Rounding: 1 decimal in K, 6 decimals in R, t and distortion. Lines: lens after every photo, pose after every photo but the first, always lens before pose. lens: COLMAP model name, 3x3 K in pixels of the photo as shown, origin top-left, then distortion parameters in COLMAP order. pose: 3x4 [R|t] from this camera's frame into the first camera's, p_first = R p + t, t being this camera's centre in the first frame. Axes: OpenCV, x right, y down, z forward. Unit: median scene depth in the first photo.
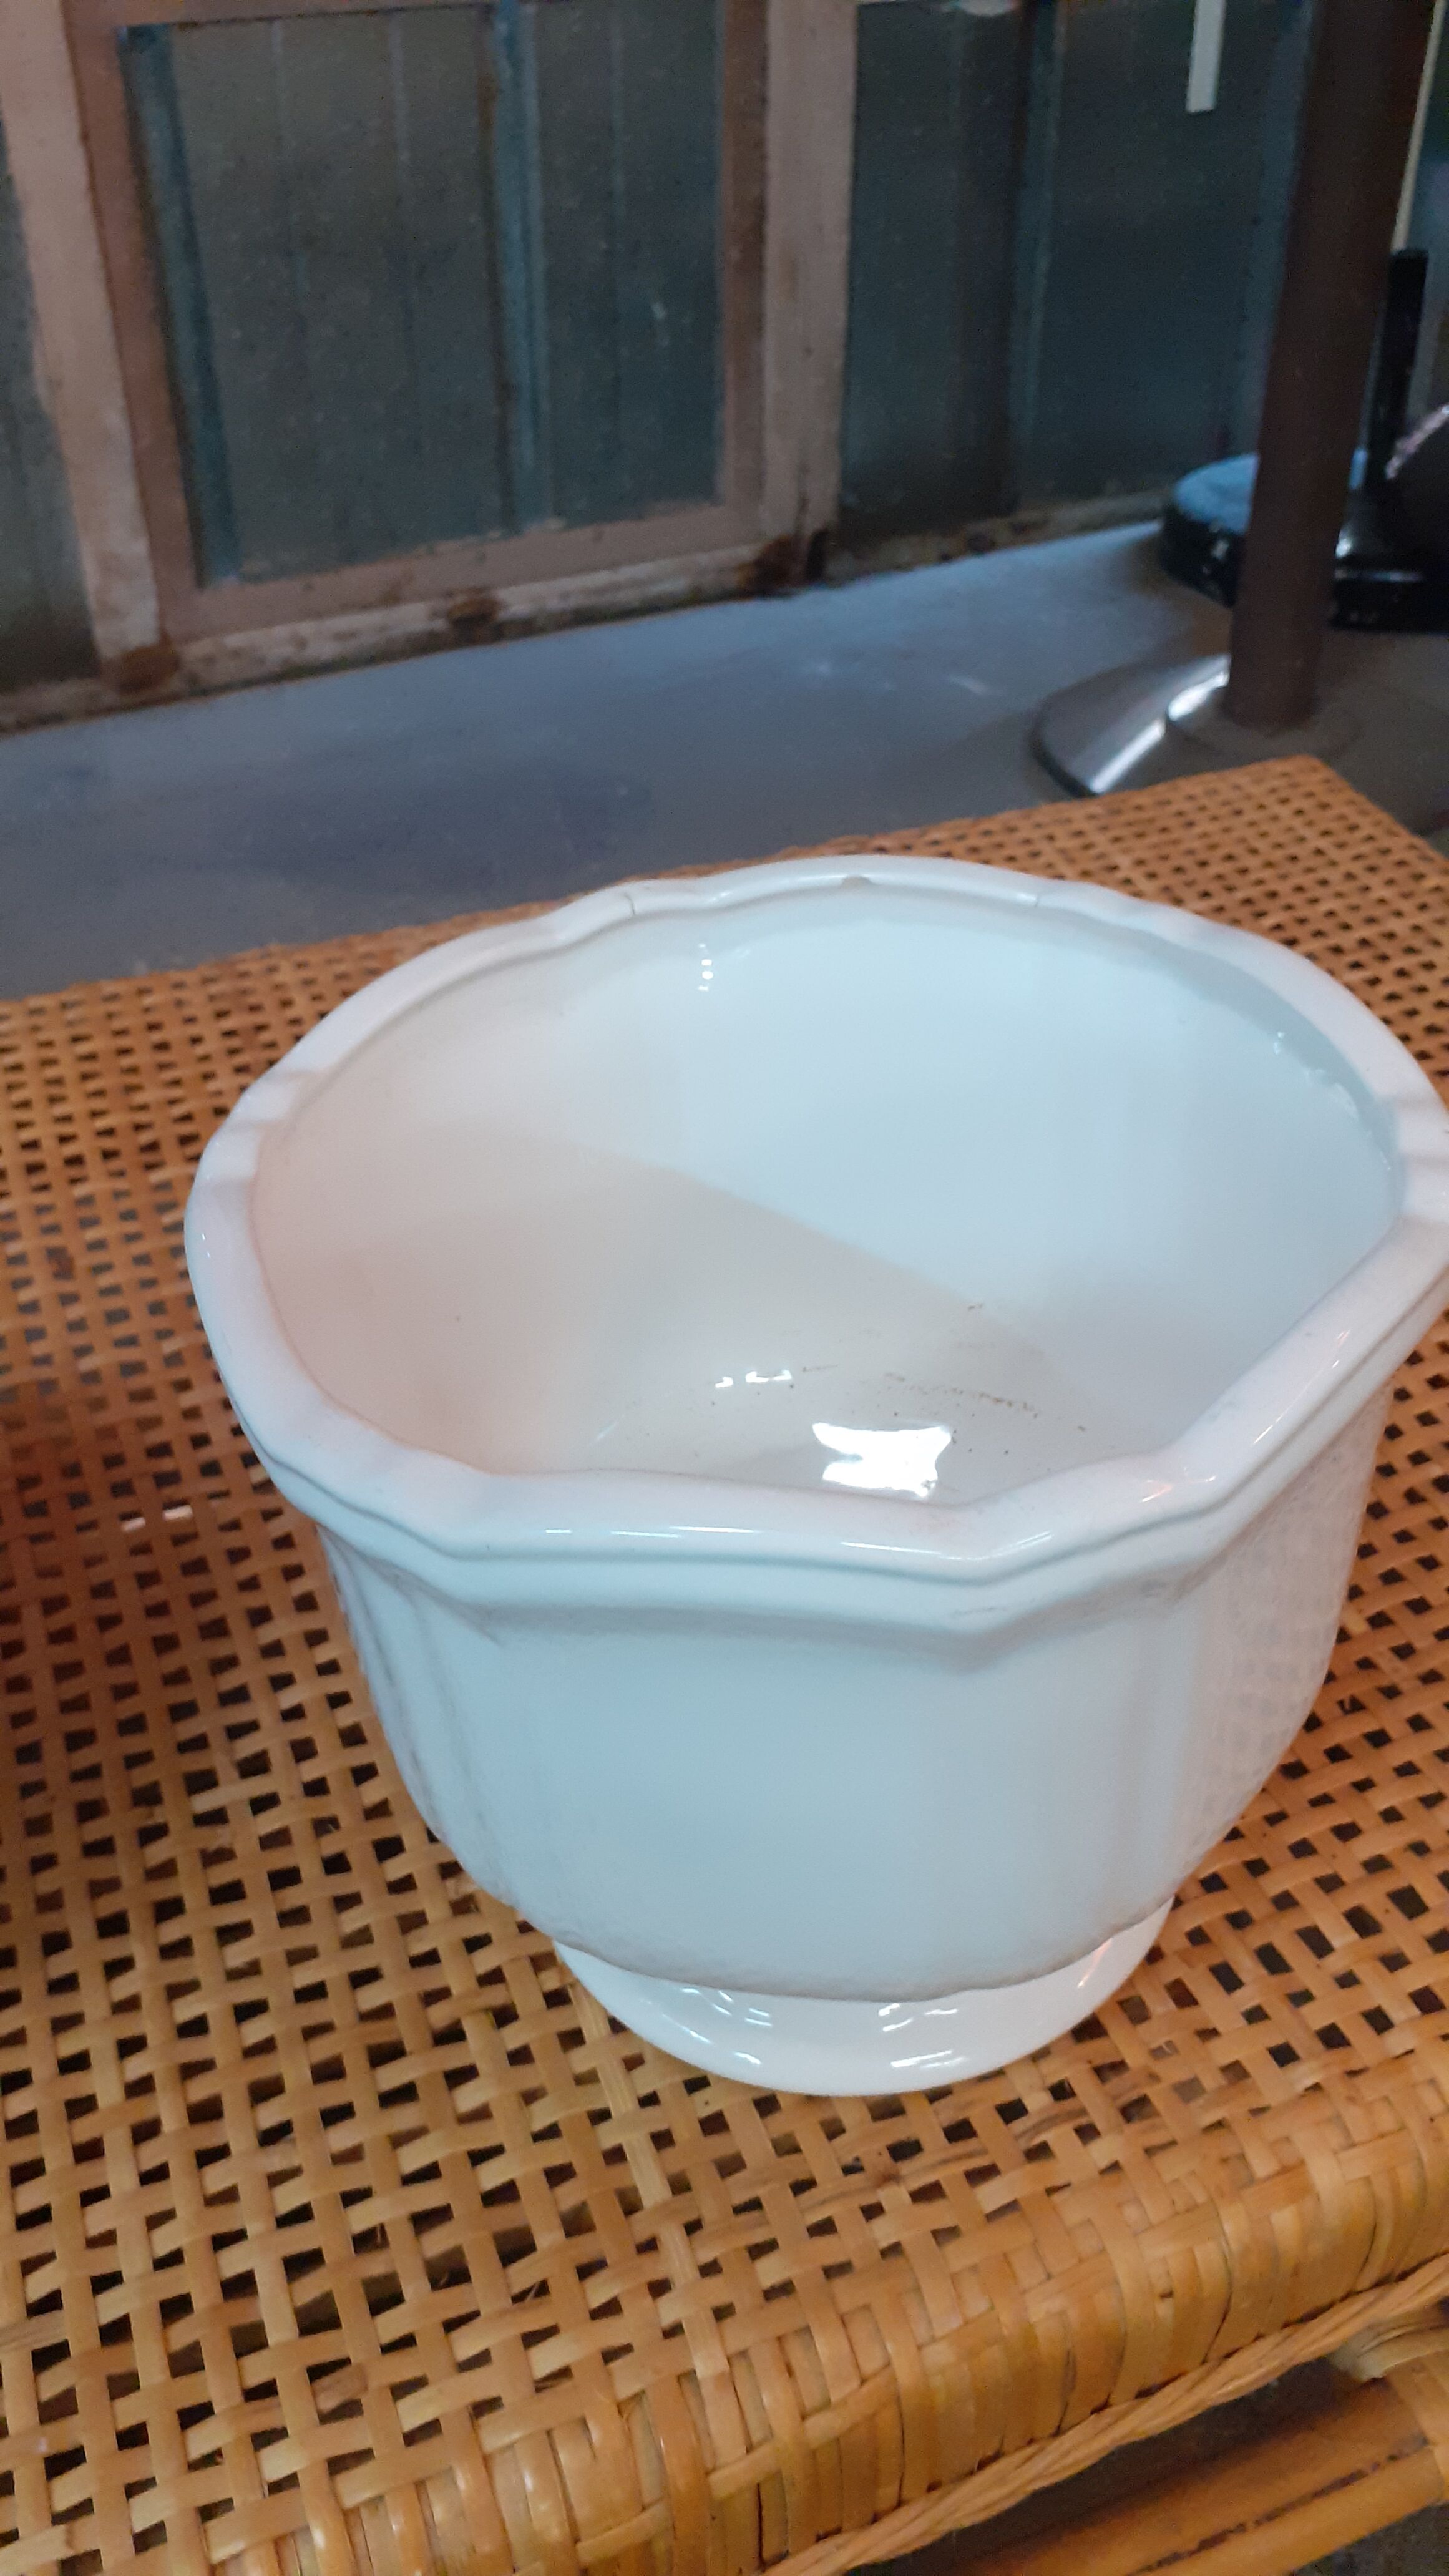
lens RADIAL K [[2061.0, 0, 786.1], [0, 2061.0, 1260.2], [0, 0, 1]] dist [0.024477, -0.092655]
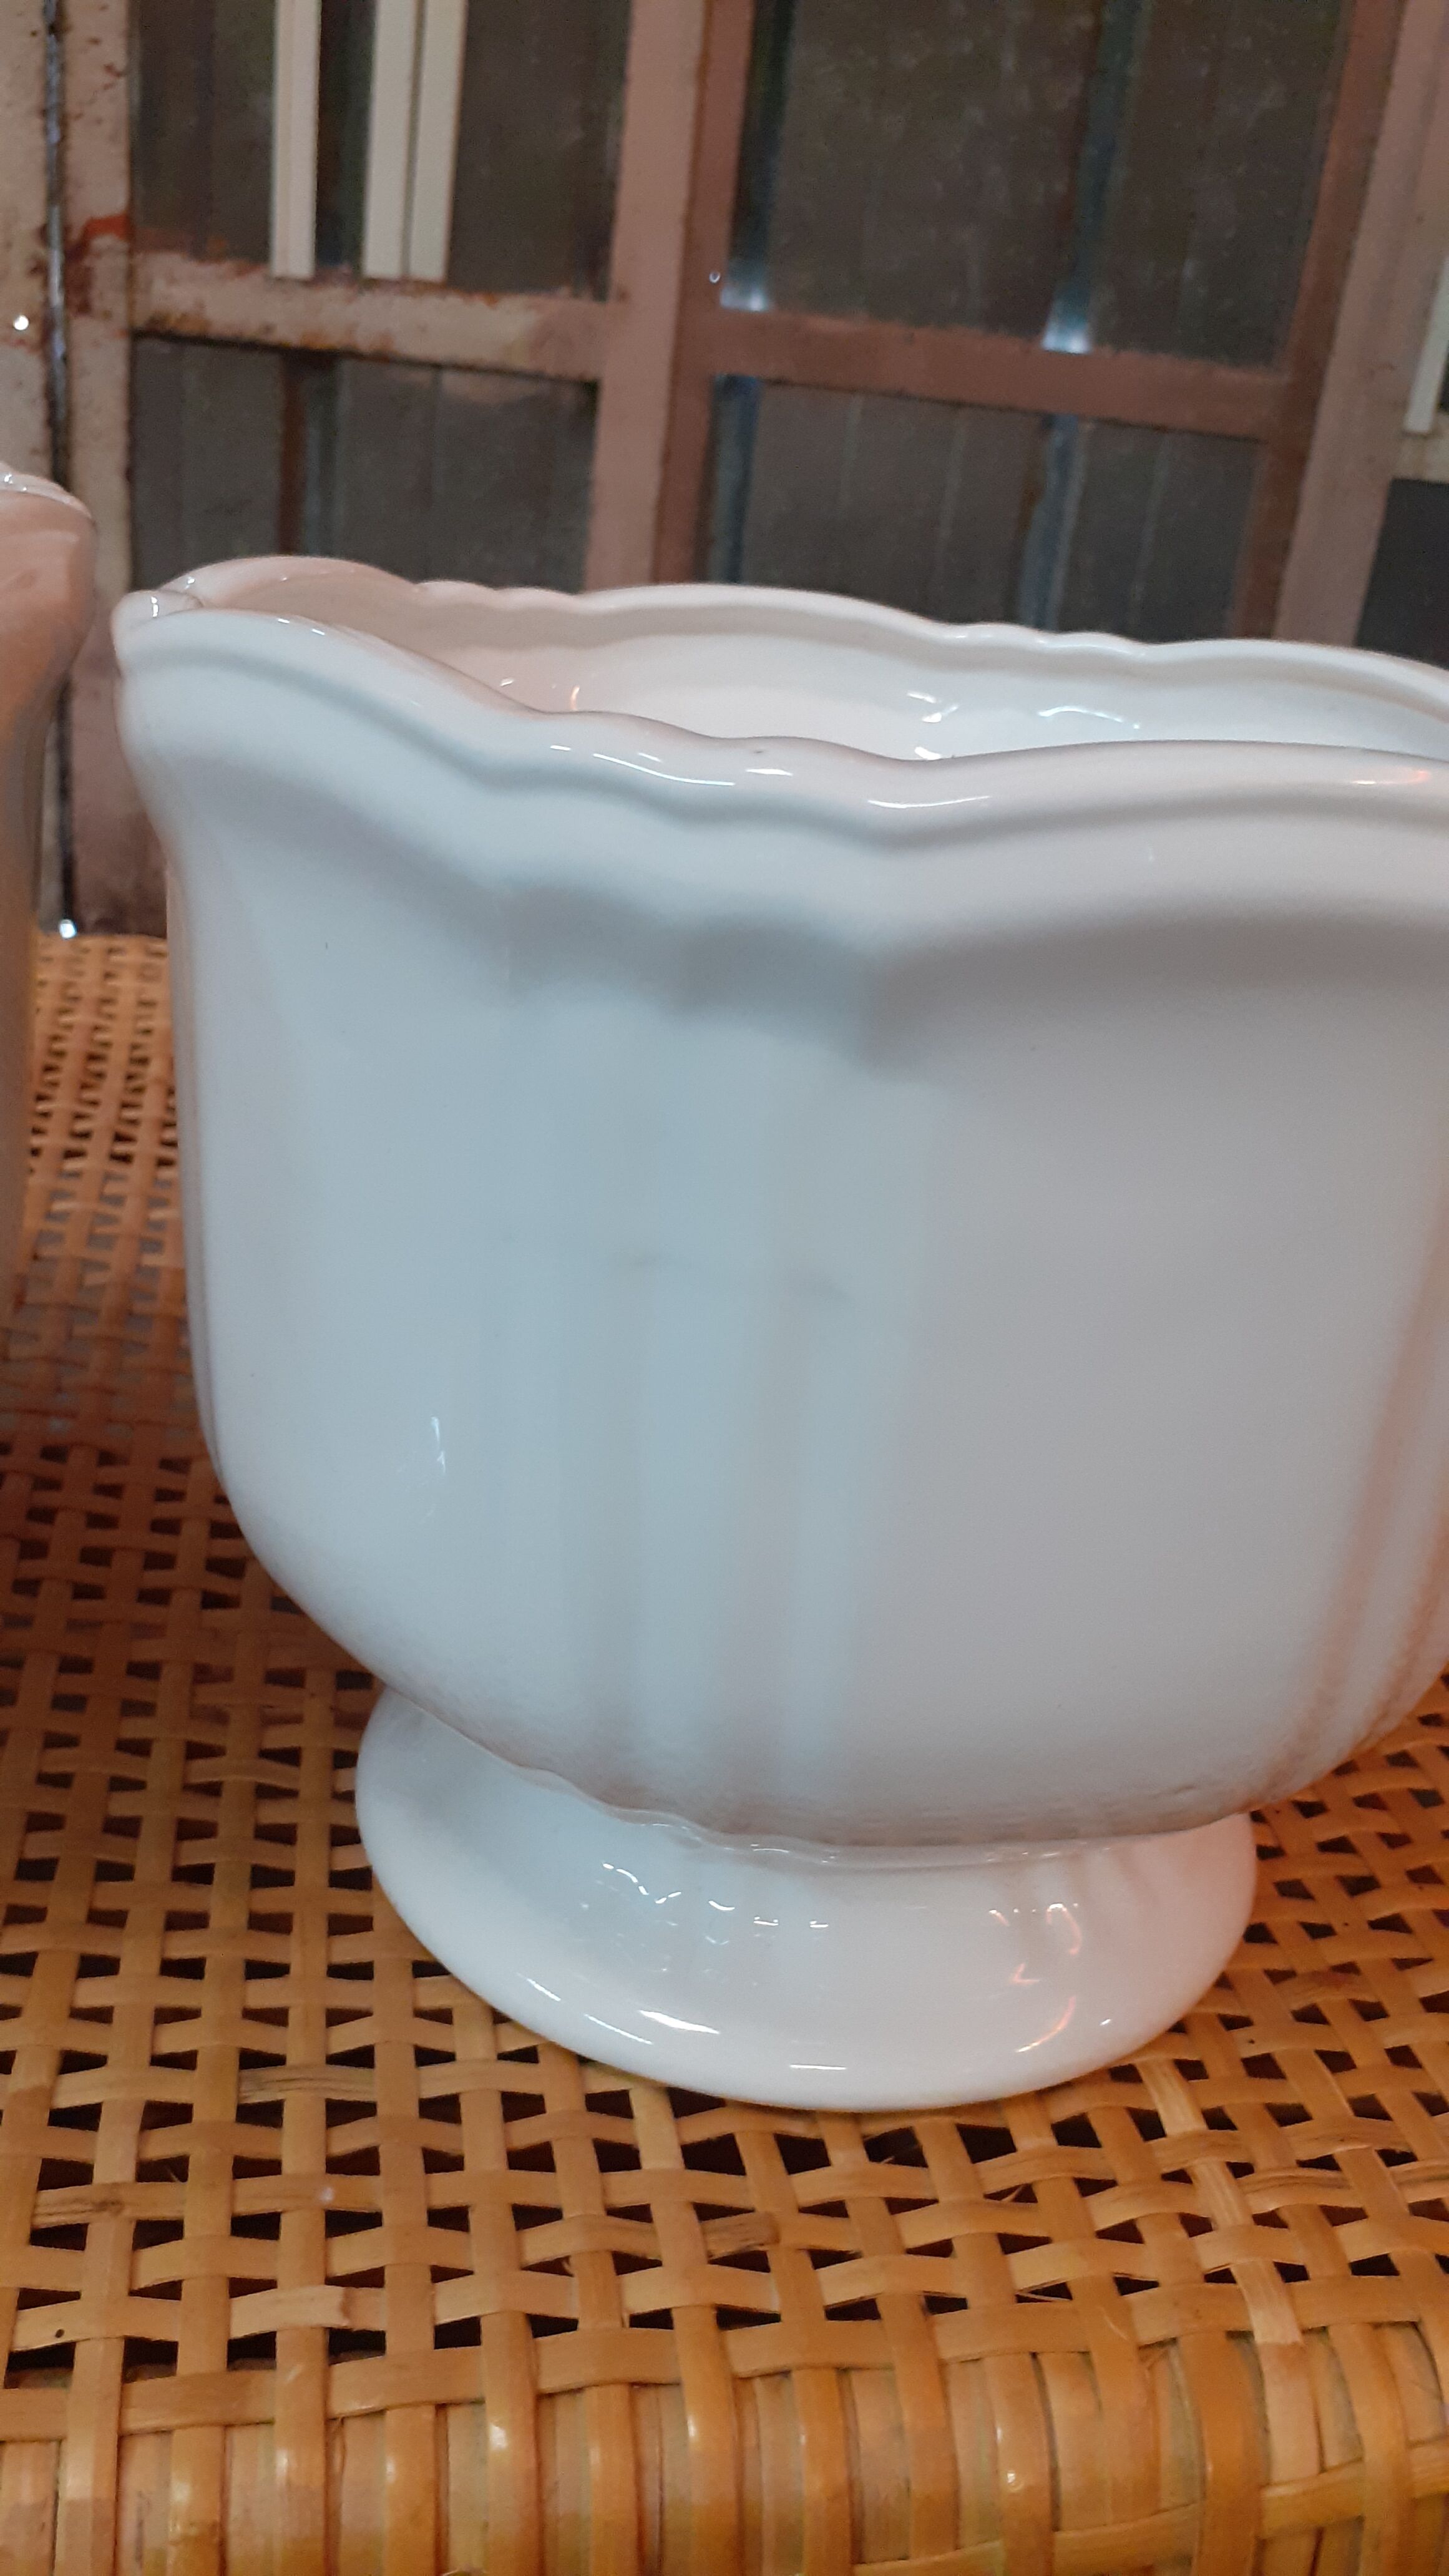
lens RADIAL K [[2061.0, 0, 733.8], [0, 2061.0, 1303.8], [0, 0, 1]] dist [0.024477, -0.092655]
pose [[0.968409, 0.183331, -0.169036, -0.039268], [-0.217545, 0.952455, -0.213317, 0.098945], [0.121891, 0.243351, 0.962249, 0.059743]]
